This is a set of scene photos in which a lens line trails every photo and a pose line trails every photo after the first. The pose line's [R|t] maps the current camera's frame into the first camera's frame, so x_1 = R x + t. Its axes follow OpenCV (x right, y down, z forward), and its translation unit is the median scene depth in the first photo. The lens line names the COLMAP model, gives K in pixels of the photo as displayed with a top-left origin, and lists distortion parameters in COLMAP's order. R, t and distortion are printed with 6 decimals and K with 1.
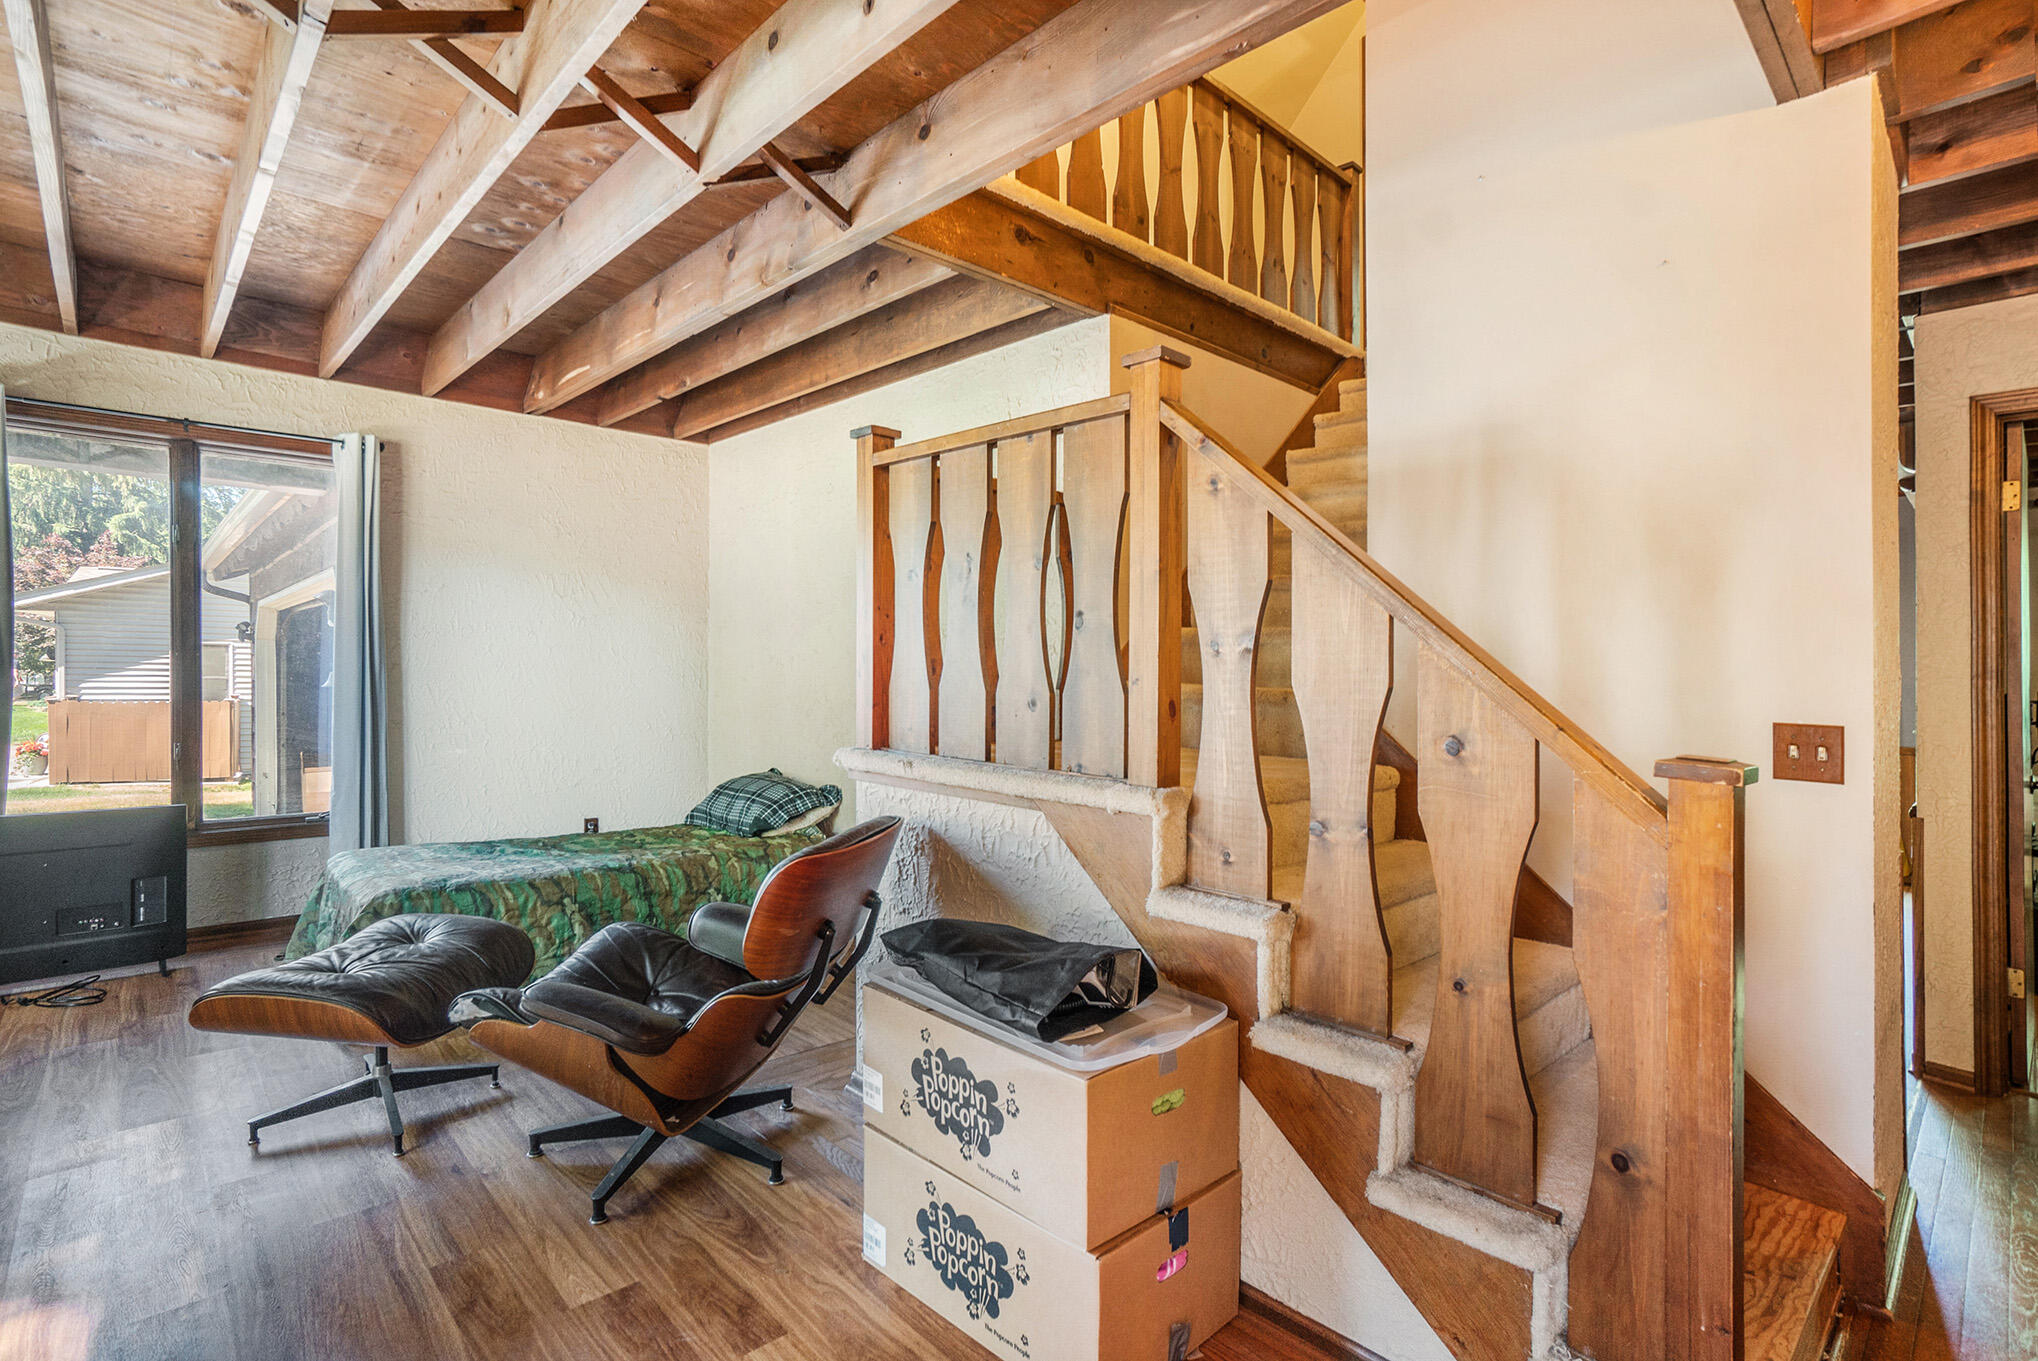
lens RADIAL K [[957.2, 0, 1013.7], [0, 957.2, 666.3], [0, 0, 1]] dist [-0.044896, 0.015868]
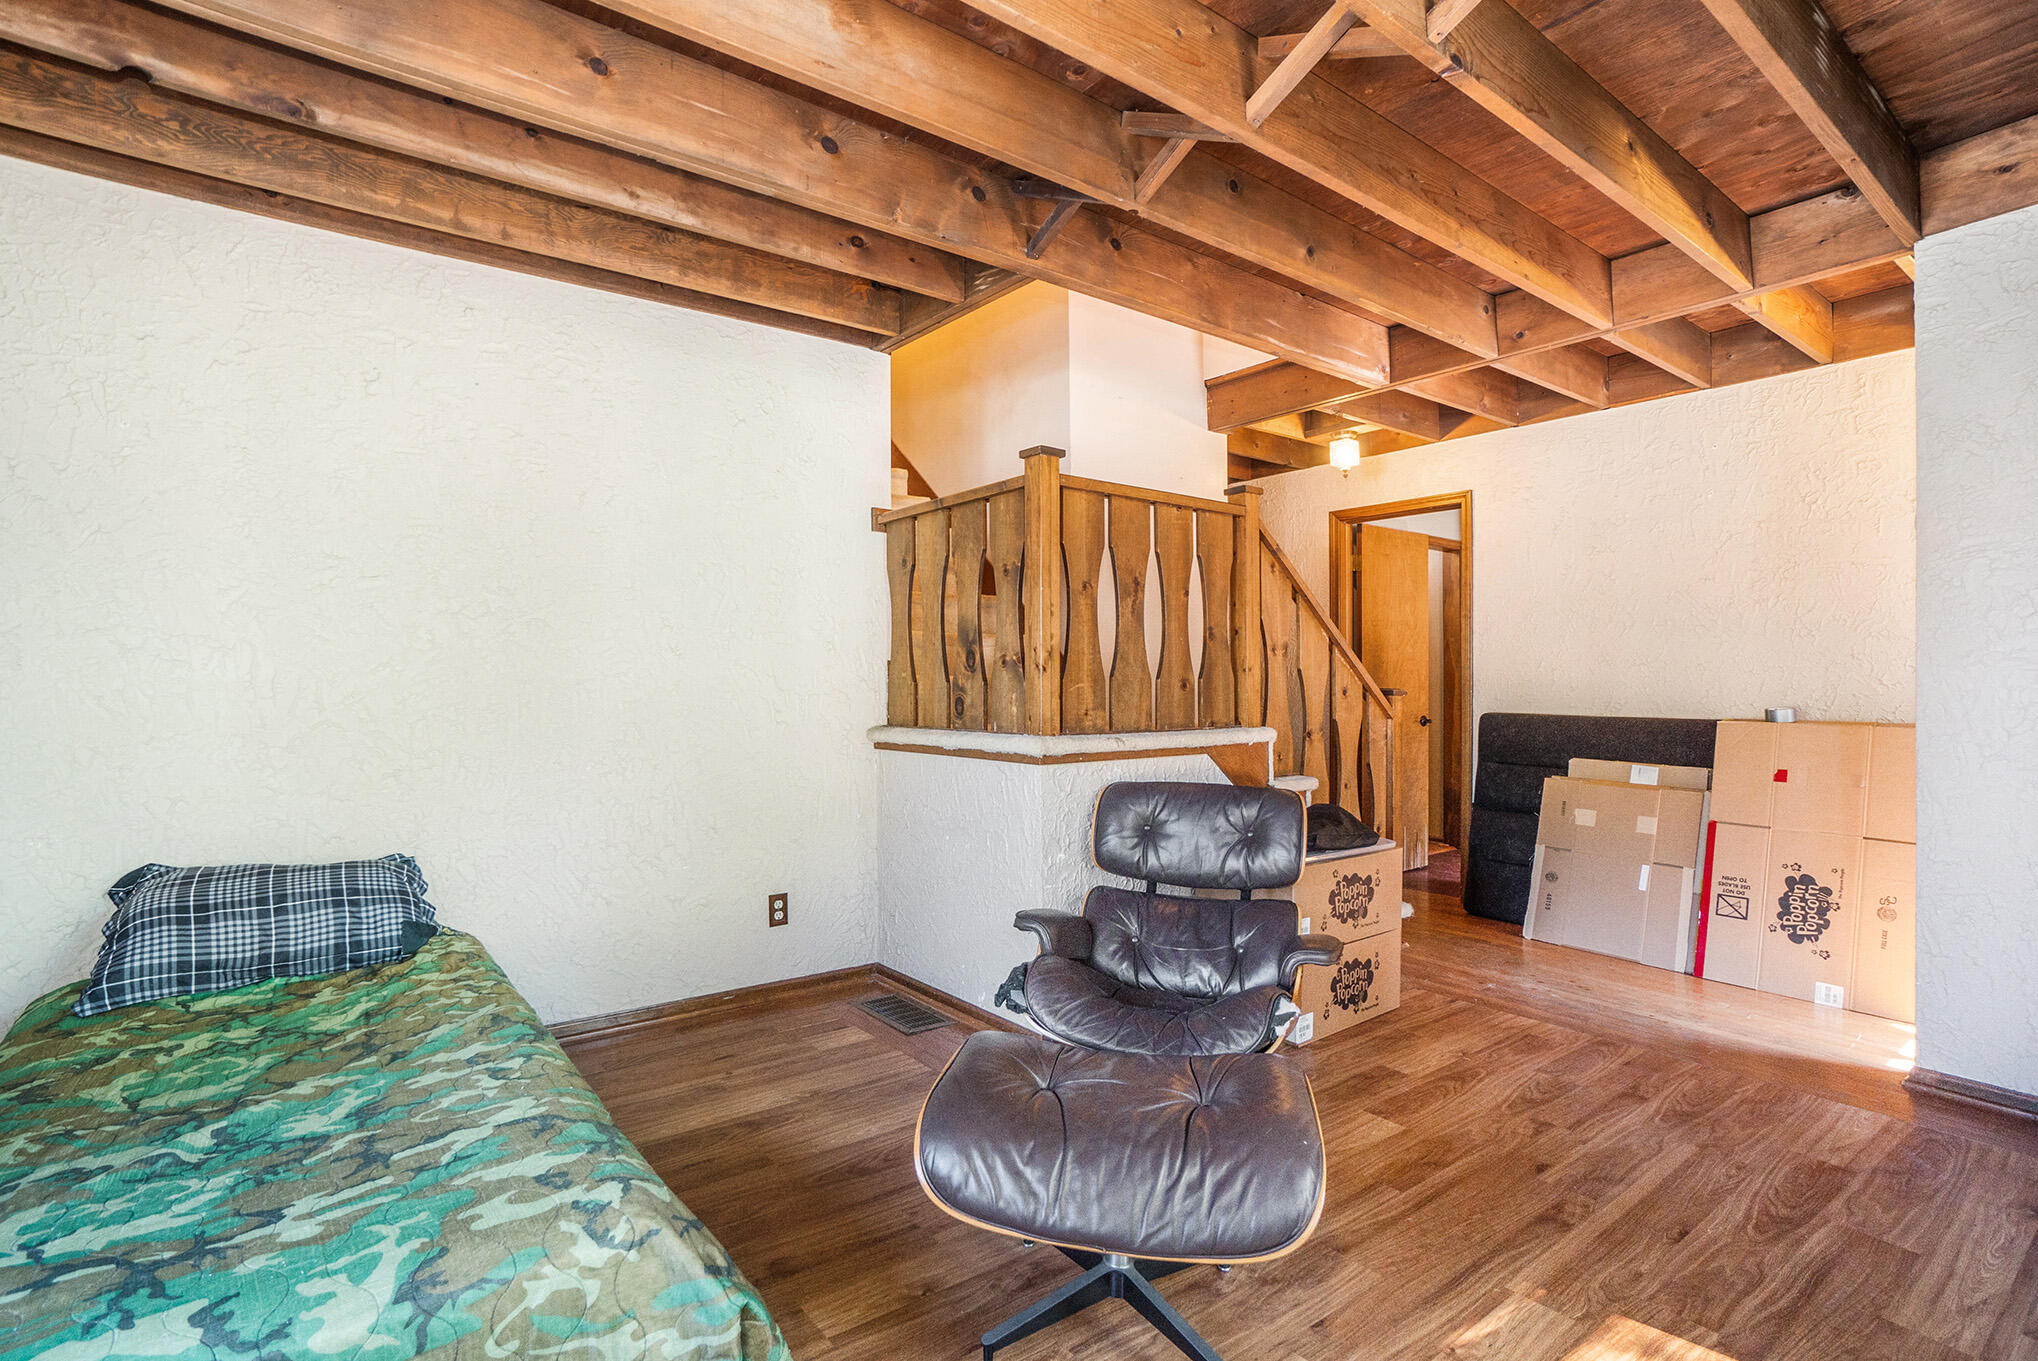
lens RADIAL K [[957.2, 0, 1012.3], [0, 957.2, 679.6], [0, 0, 1]] dist [-0.044896, 0.015868]
pose [[0.119844, -0.011128, 0.992730, -1.901460], [0.005496, 0.999929, 0.010545, 0.018958], [-0.992778, 0.004192, 0.119896, 1.406728]]
